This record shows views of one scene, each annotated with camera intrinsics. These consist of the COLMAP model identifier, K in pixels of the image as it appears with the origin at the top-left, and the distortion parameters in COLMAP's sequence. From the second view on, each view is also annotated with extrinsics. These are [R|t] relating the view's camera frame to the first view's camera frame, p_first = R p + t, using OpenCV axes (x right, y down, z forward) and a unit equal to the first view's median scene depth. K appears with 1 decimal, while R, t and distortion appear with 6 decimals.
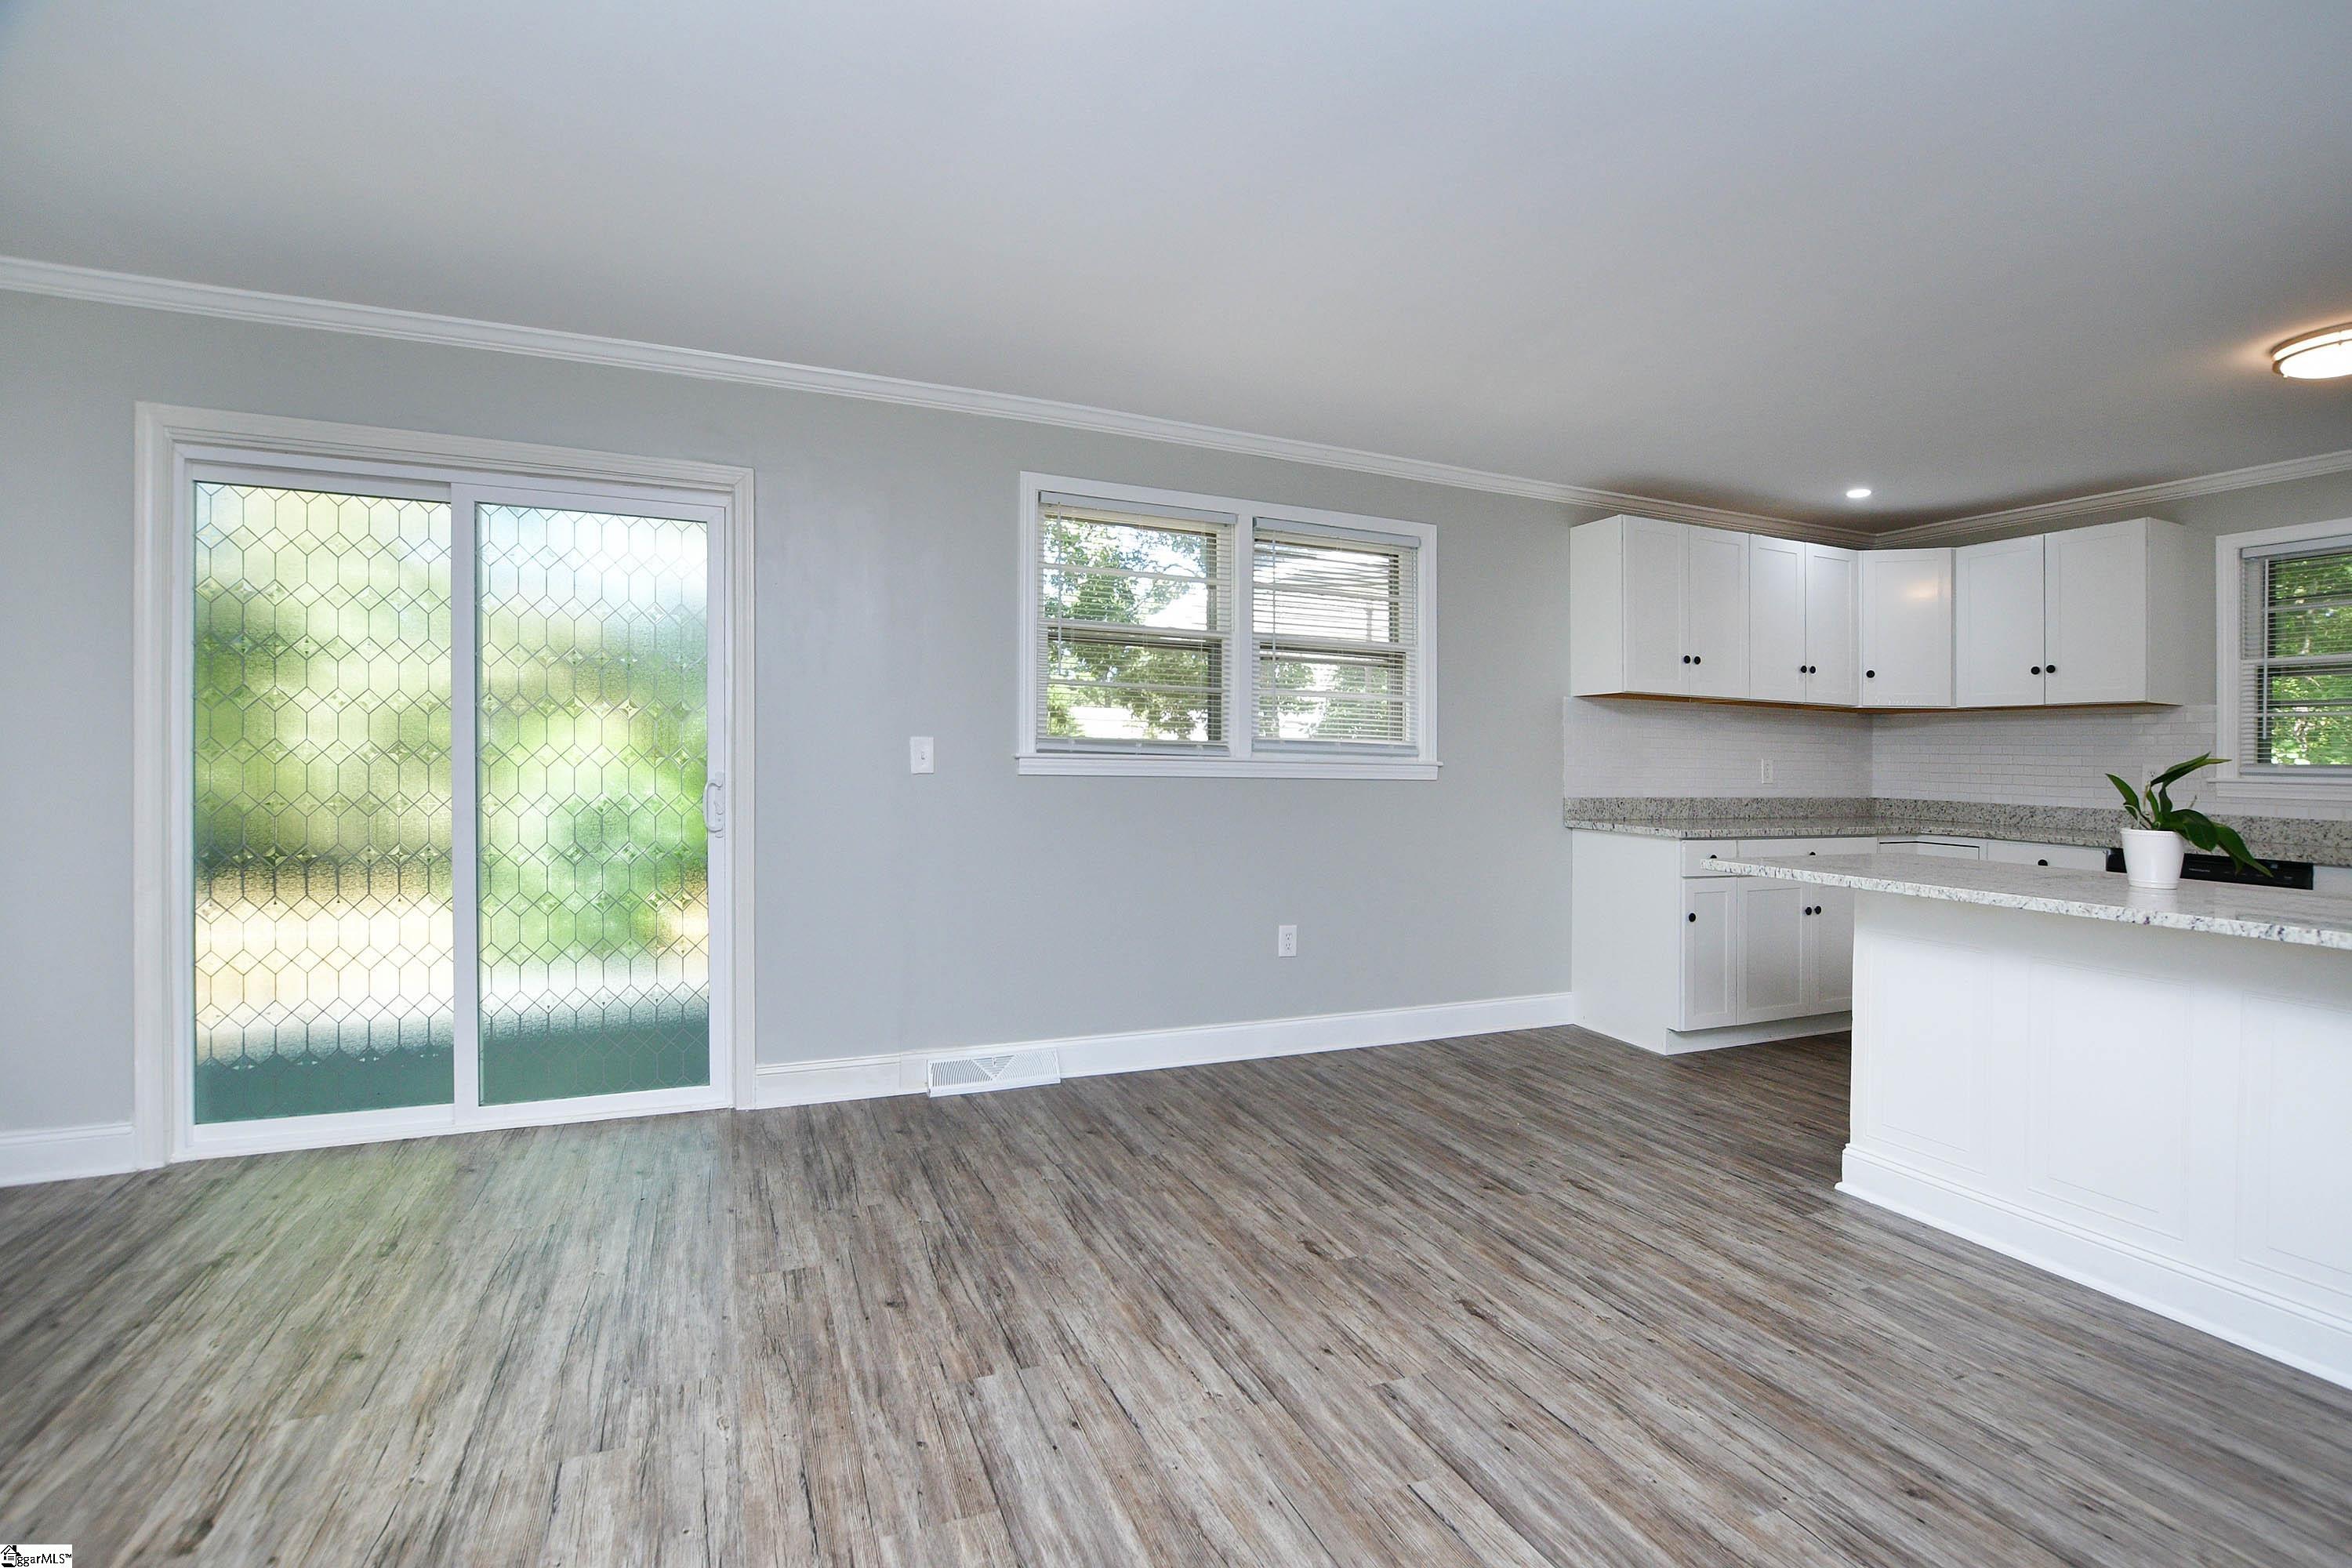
lens RADIAL K [[1043.1, 0, 1198.9], [0, 1043.1, 771.3], [0, 0, 1]] dist [-0.035377, 0.006228]
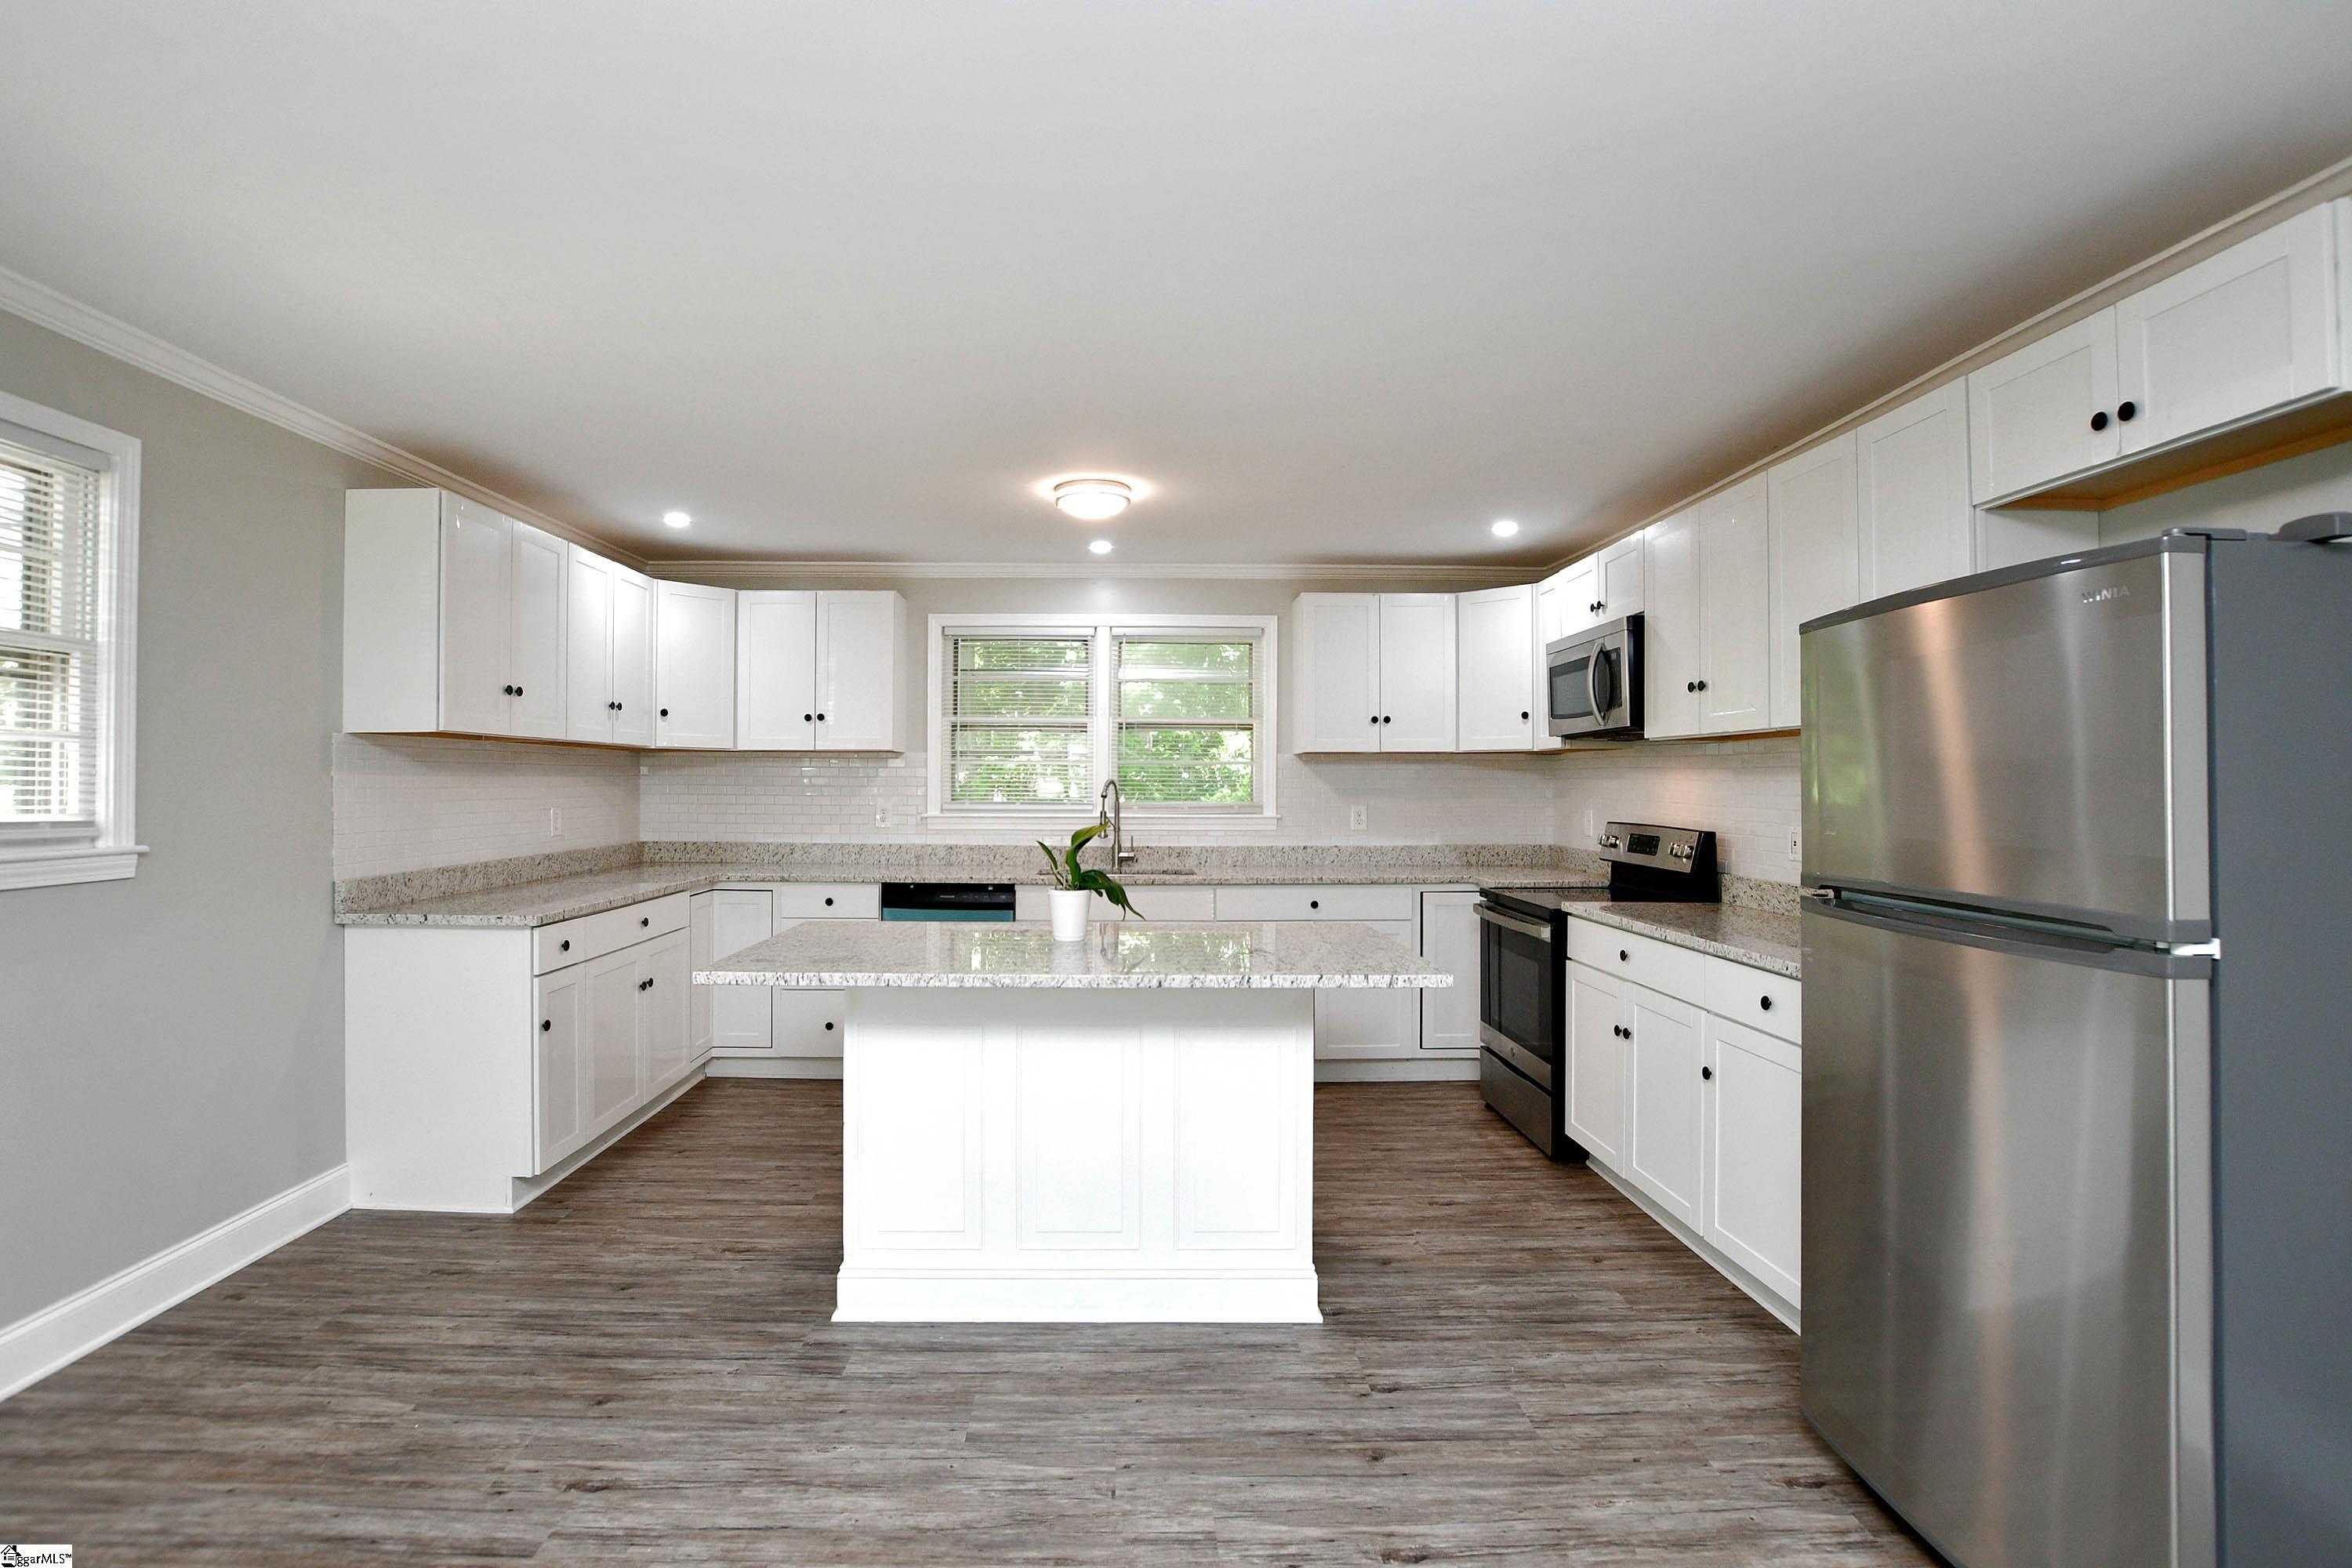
lens RADIAL K [[1107.2, 0, 1116.4], [0, 1107.2, 748.9], [0, 0, 1]] dist [-0.022165, -0.000010]
pose [[0.416395, 0.010440, 0.909124, -0.106573], [0.015145, 0.999716, -0.018417, -0.048319], [-0.909058, 0.021438, 0.416118, 0.278298]]
